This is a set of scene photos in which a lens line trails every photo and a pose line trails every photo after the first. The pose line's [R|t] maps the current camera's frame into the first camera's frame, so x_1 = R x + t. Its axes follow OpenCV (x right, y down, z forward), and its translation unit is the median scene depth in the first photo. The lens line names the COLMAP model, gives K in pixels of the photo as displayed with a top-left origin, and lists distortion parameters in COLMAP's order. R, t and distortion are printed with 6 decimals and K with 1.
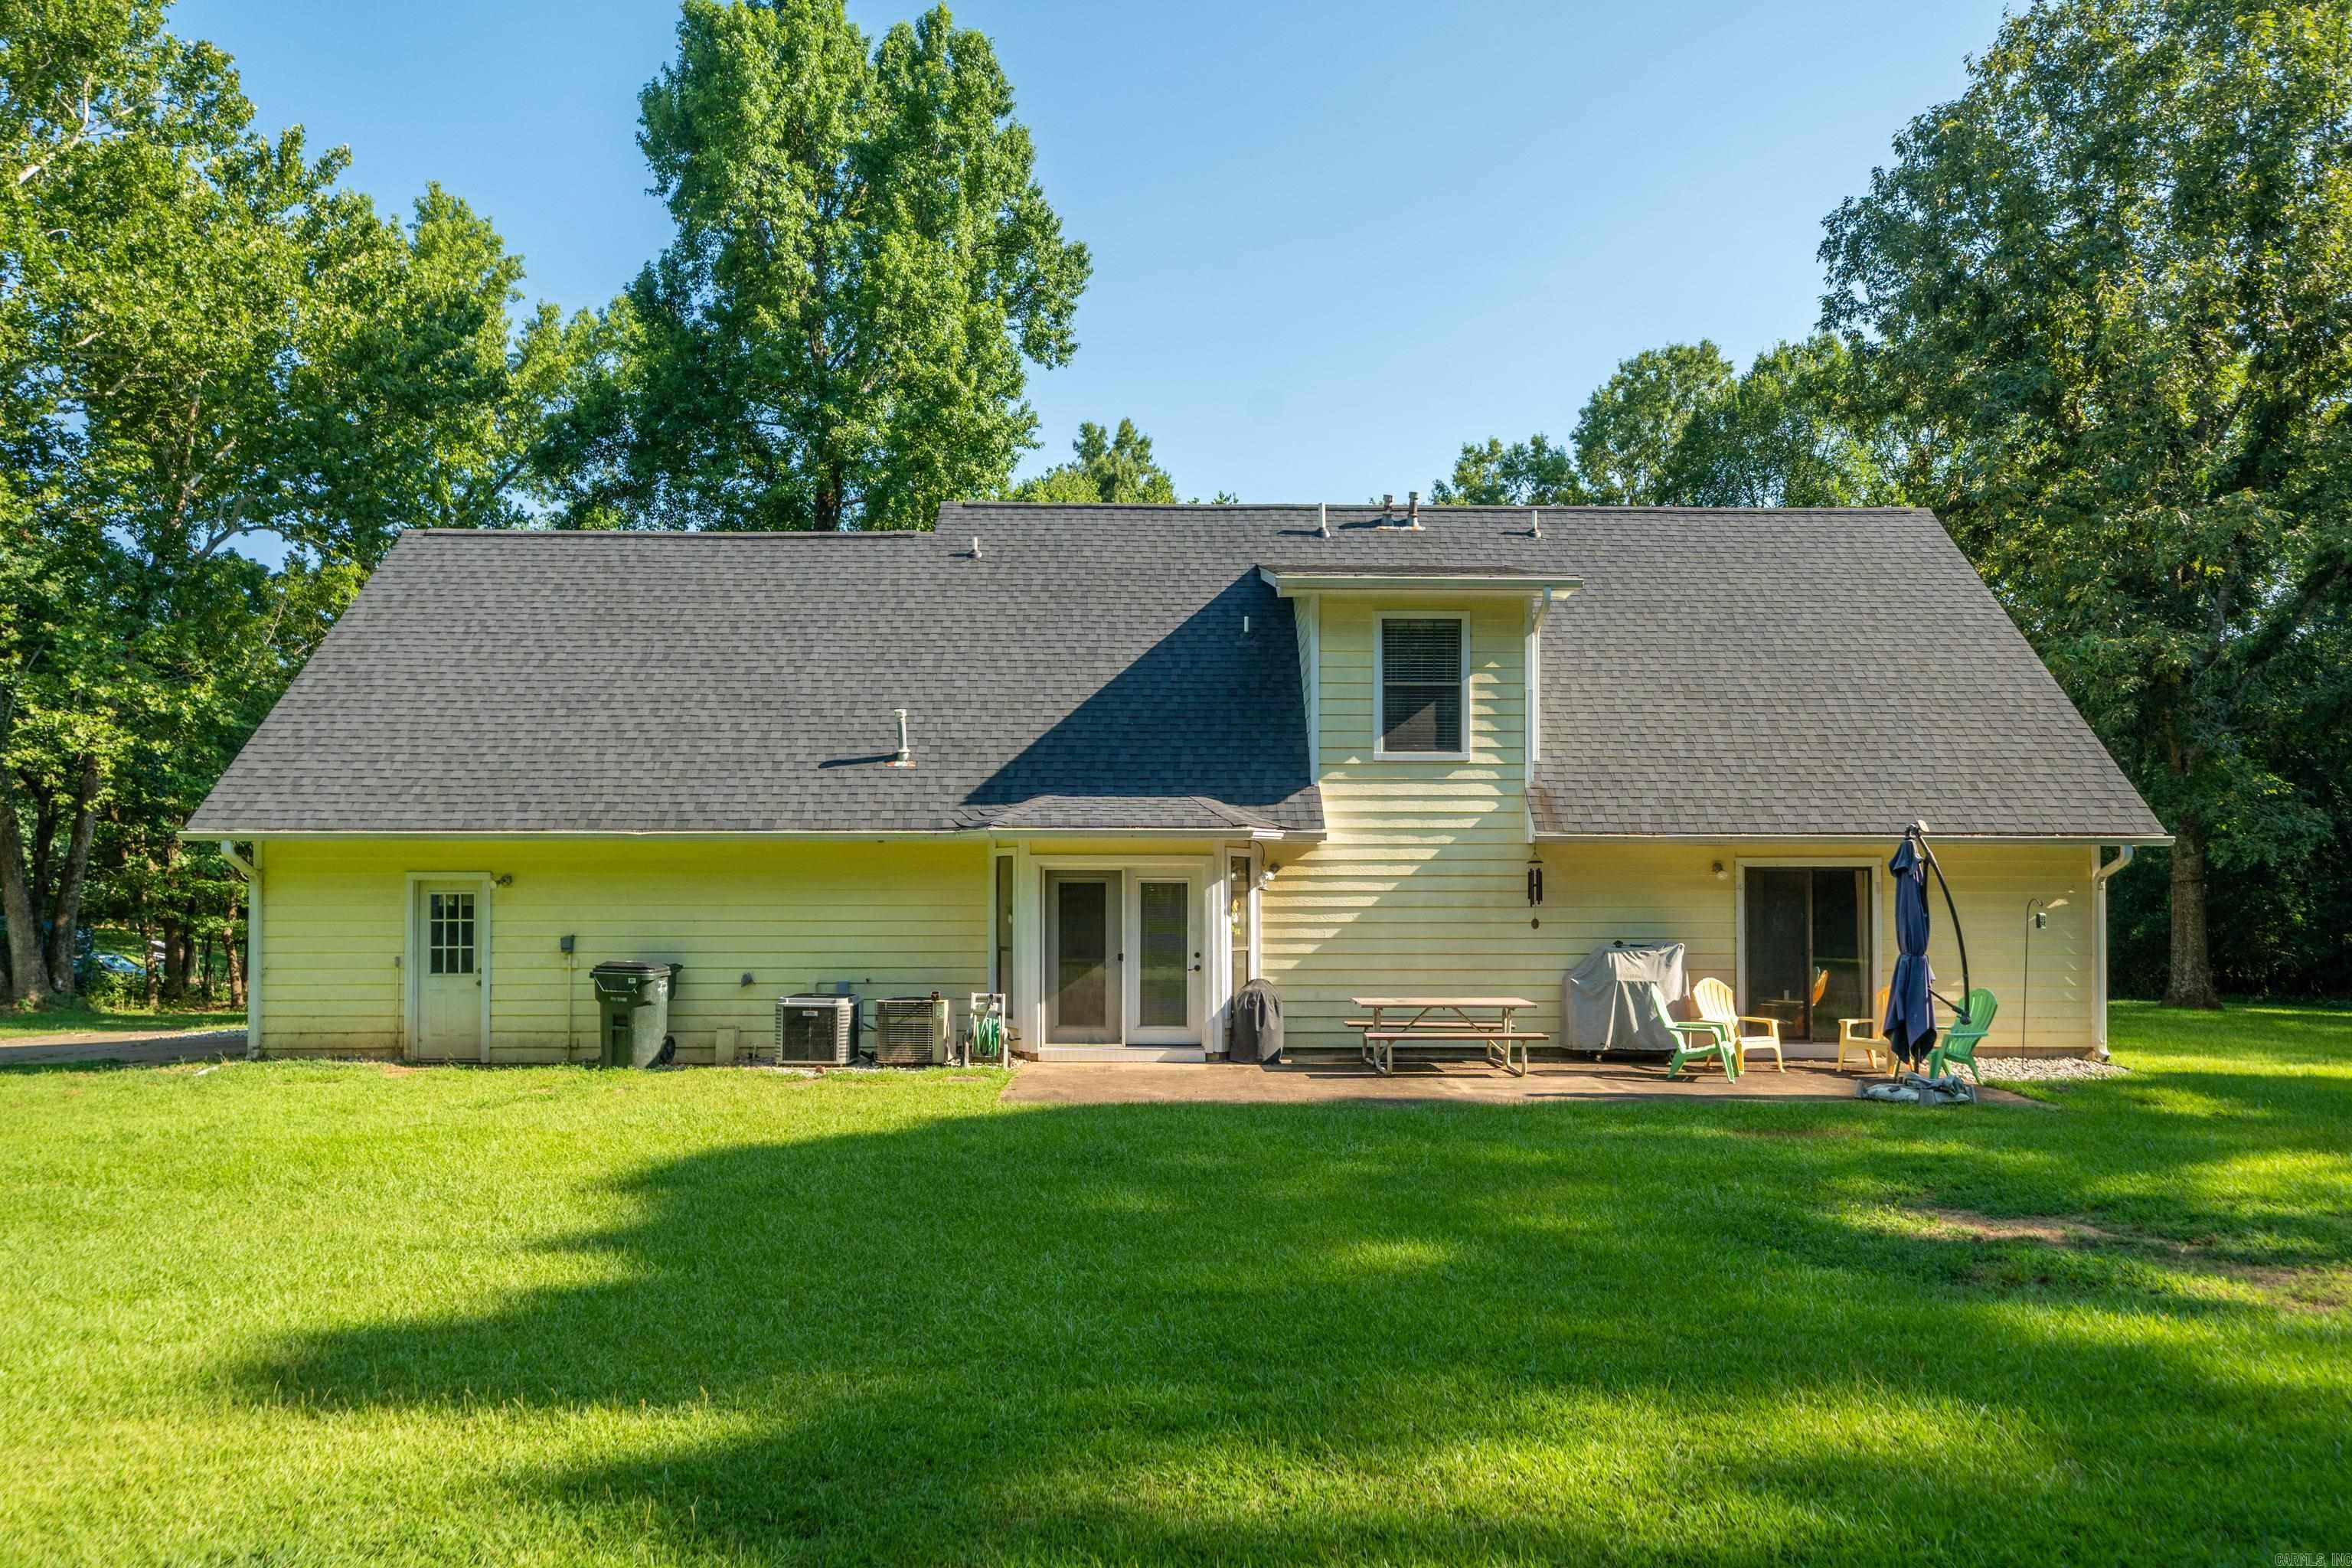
lens RADIAL K [[1475.1, 0, 1192.3], [0, 1475.1, 851.1], [0, 0, 1]] dist [-0.008613, 0.001242]
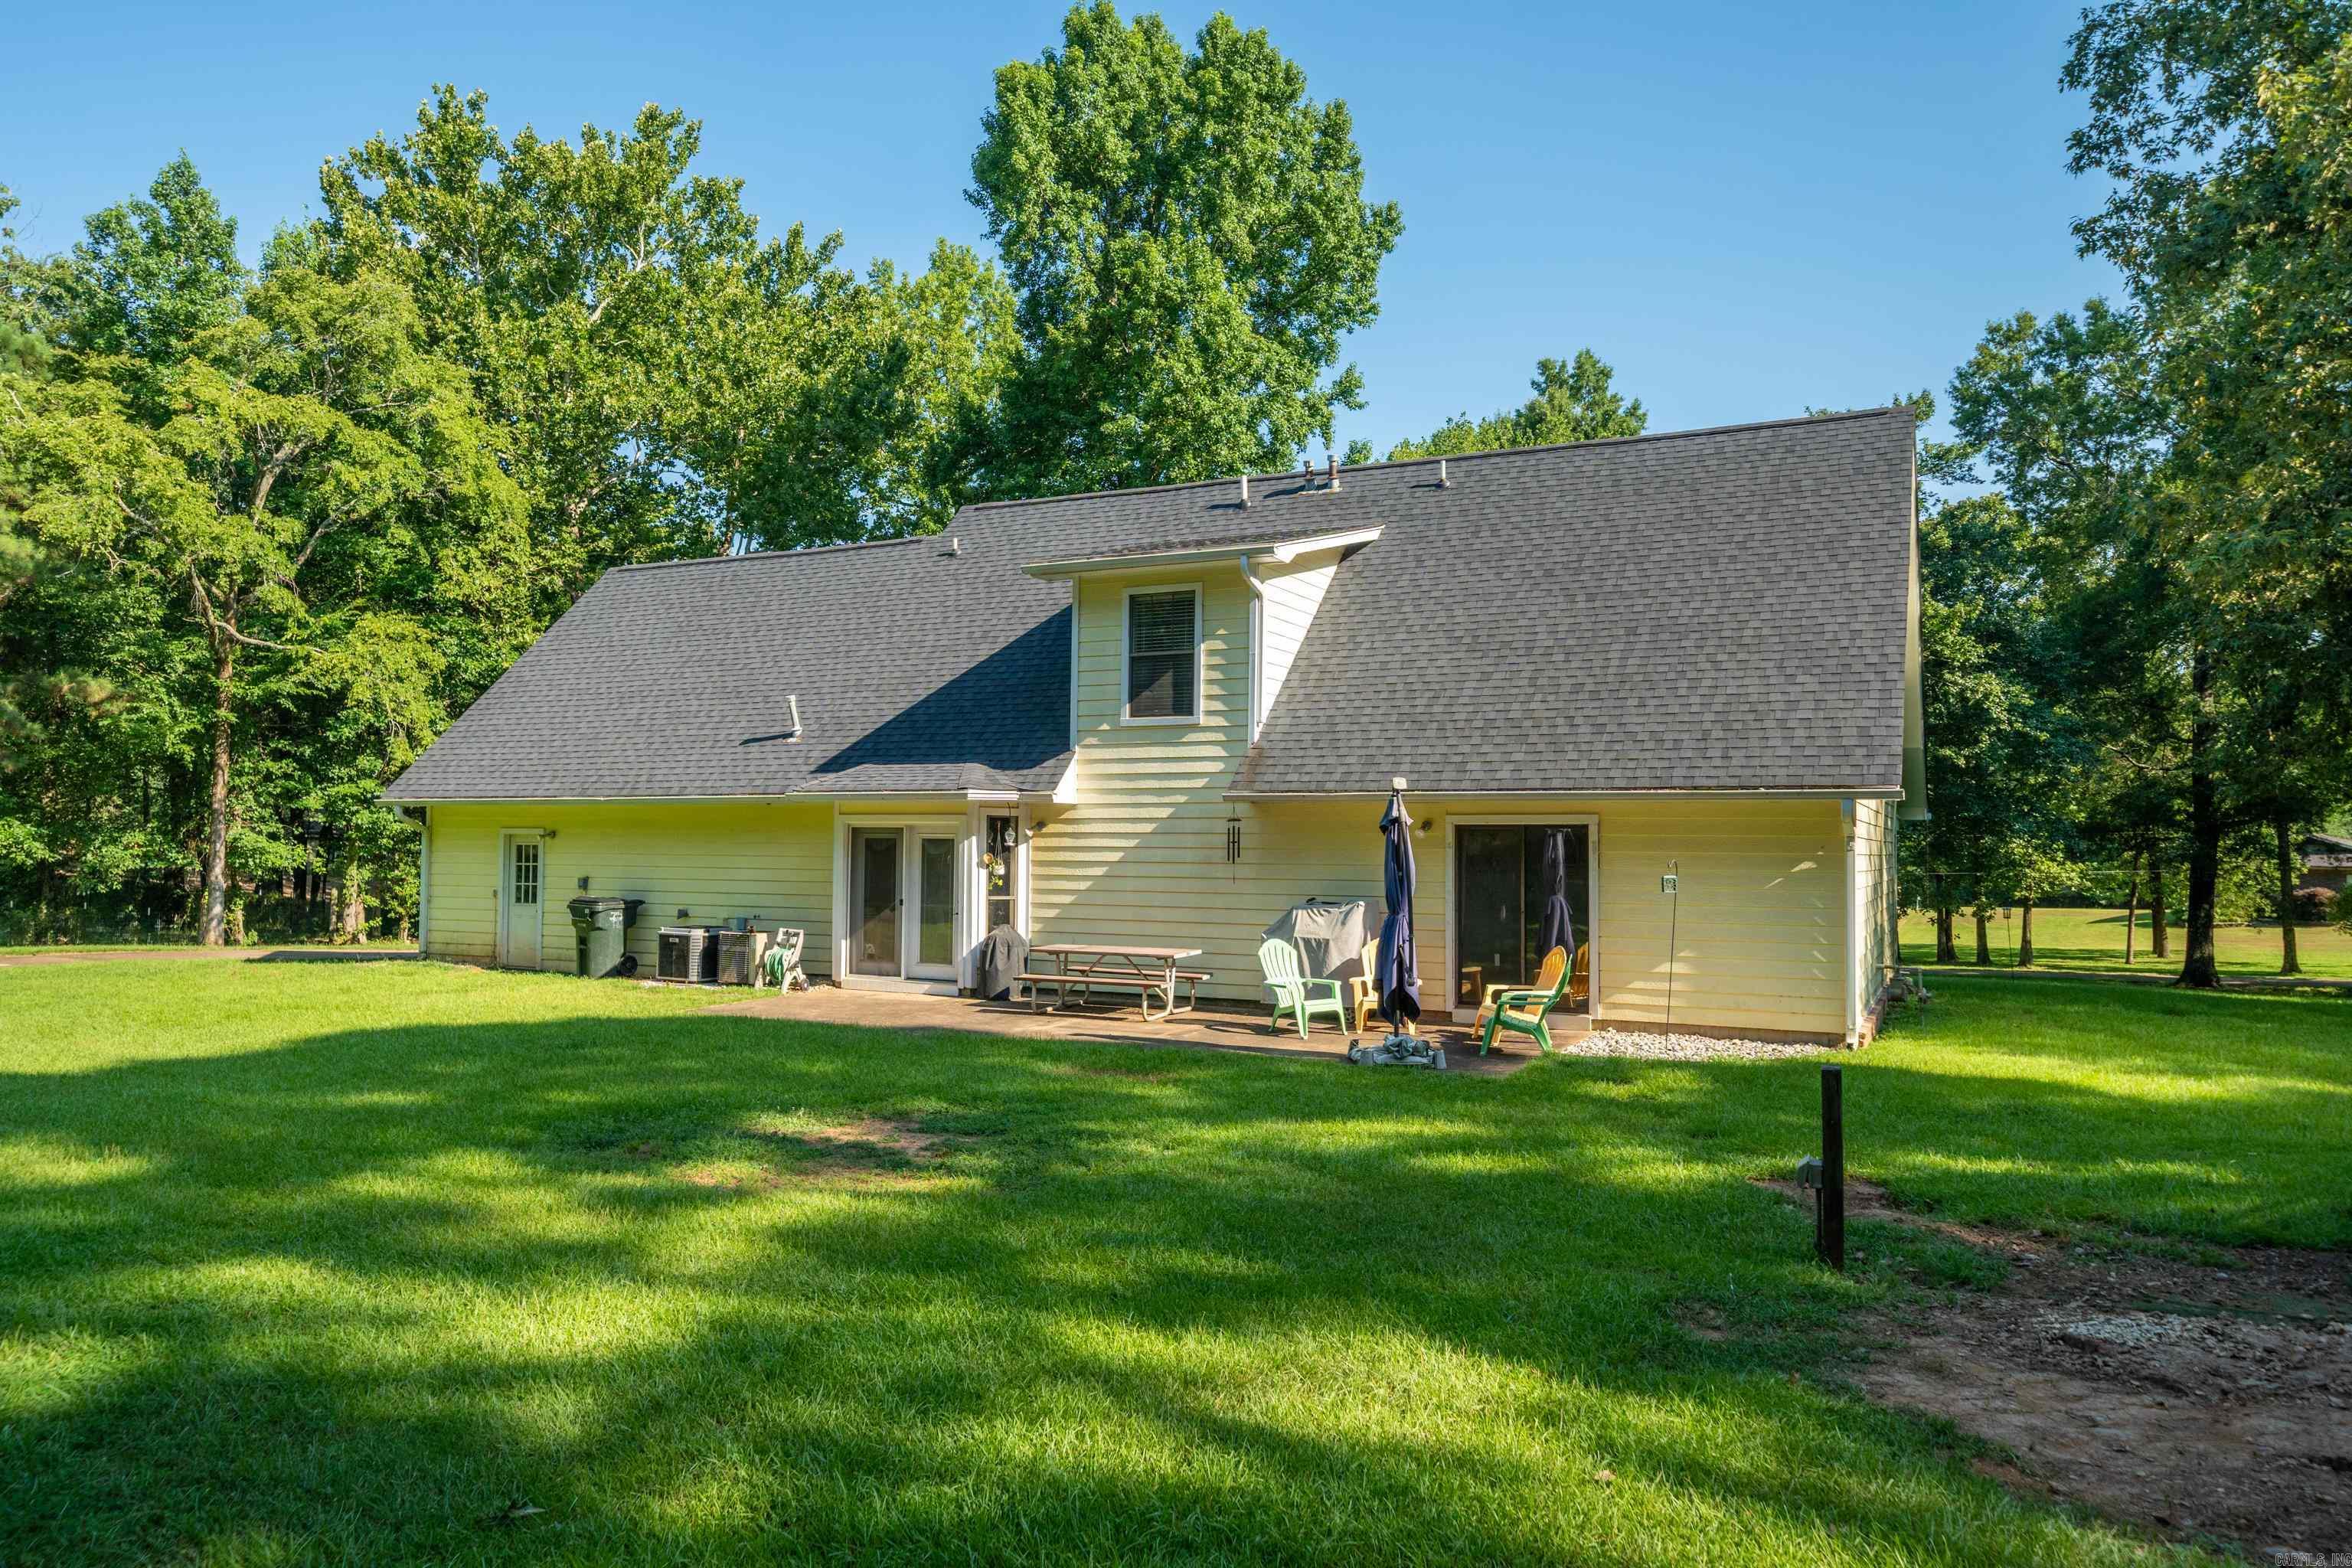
lens RADIAL K [[1548.1, 0, 1177.6], [0, 1548.1, 766.4], [0, 0, 1]] dist [-0.004503, 0.004208]
pose [[0.885672, -0.017218, -0.463992, 0.688096], [0.005311, 0.999623, -0.026956, -0.001272], [0.464281, 0.021410, 0.885429, 0.015235]]
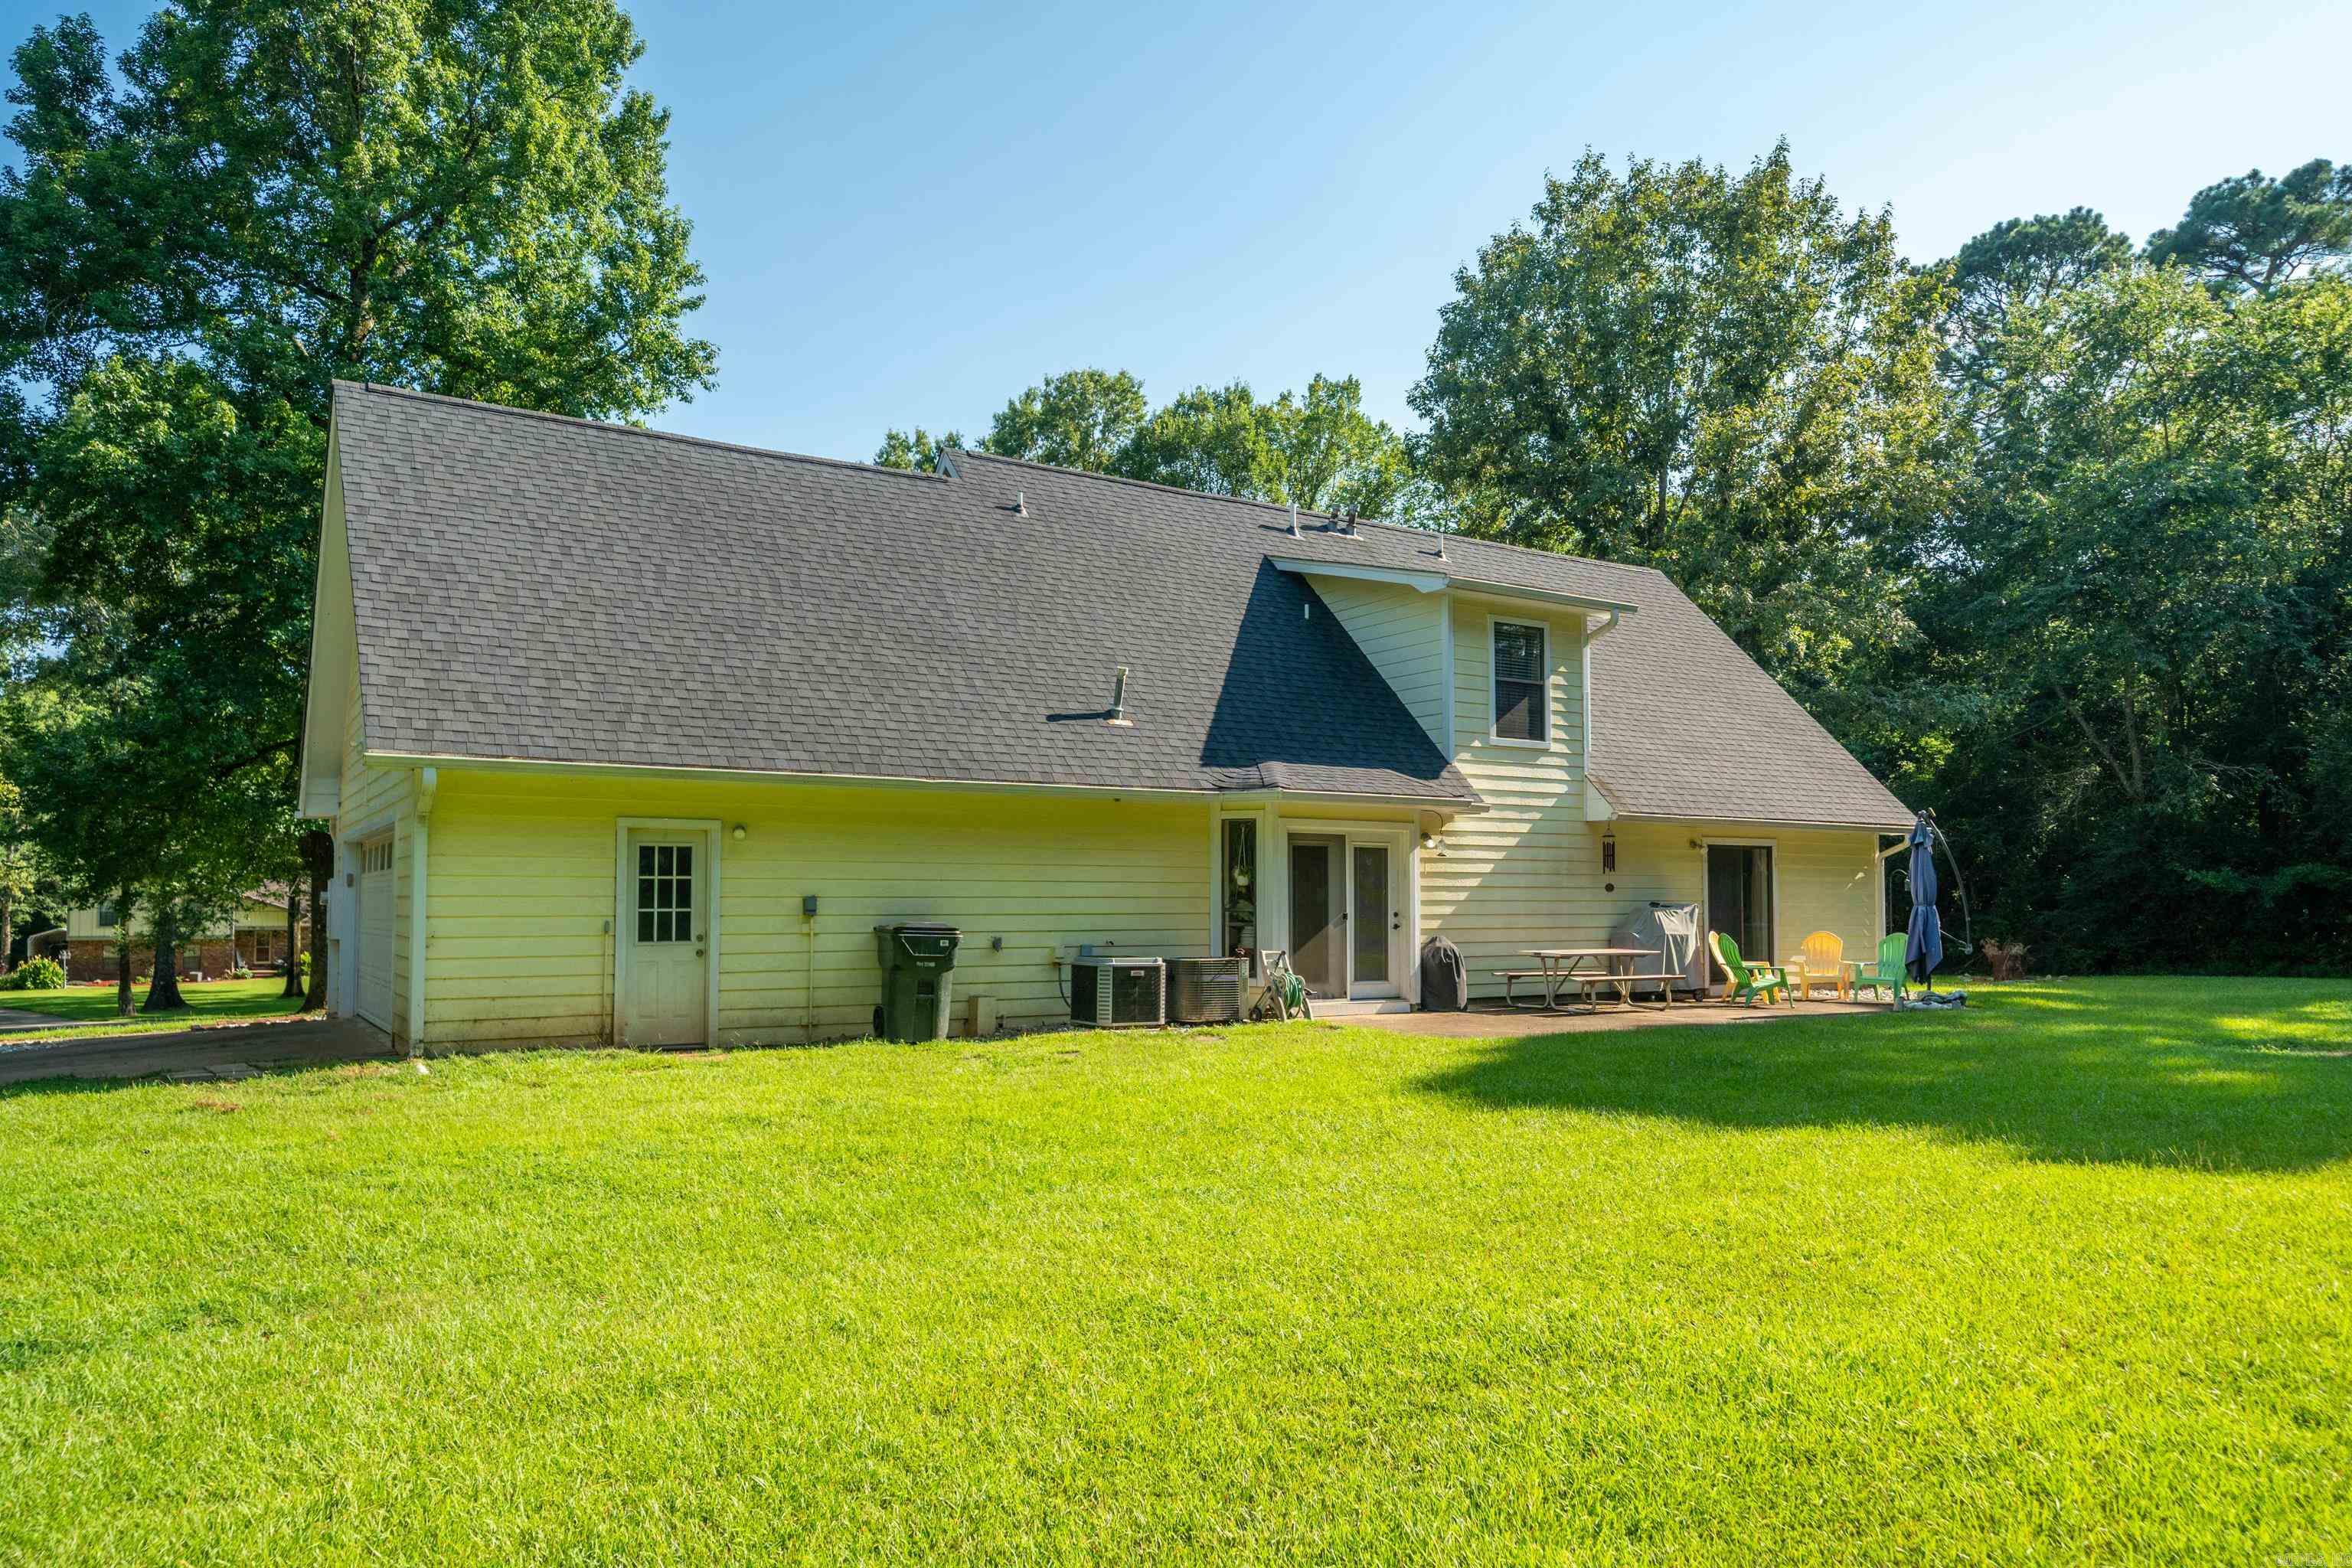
lens RADIAL K [[1555.3, 0, 1175.1], [0, 1555.3, 808.2], [0, 0, 1]] dist [-0.003673, -0.003632]
pose [[0.850971, 0.032723, 0.524192, -0.715555], [-0.015844, 0.999202, -0.036654, 0.035728], [-0.524973, 0.022886, 0.850811, 0.105868]]
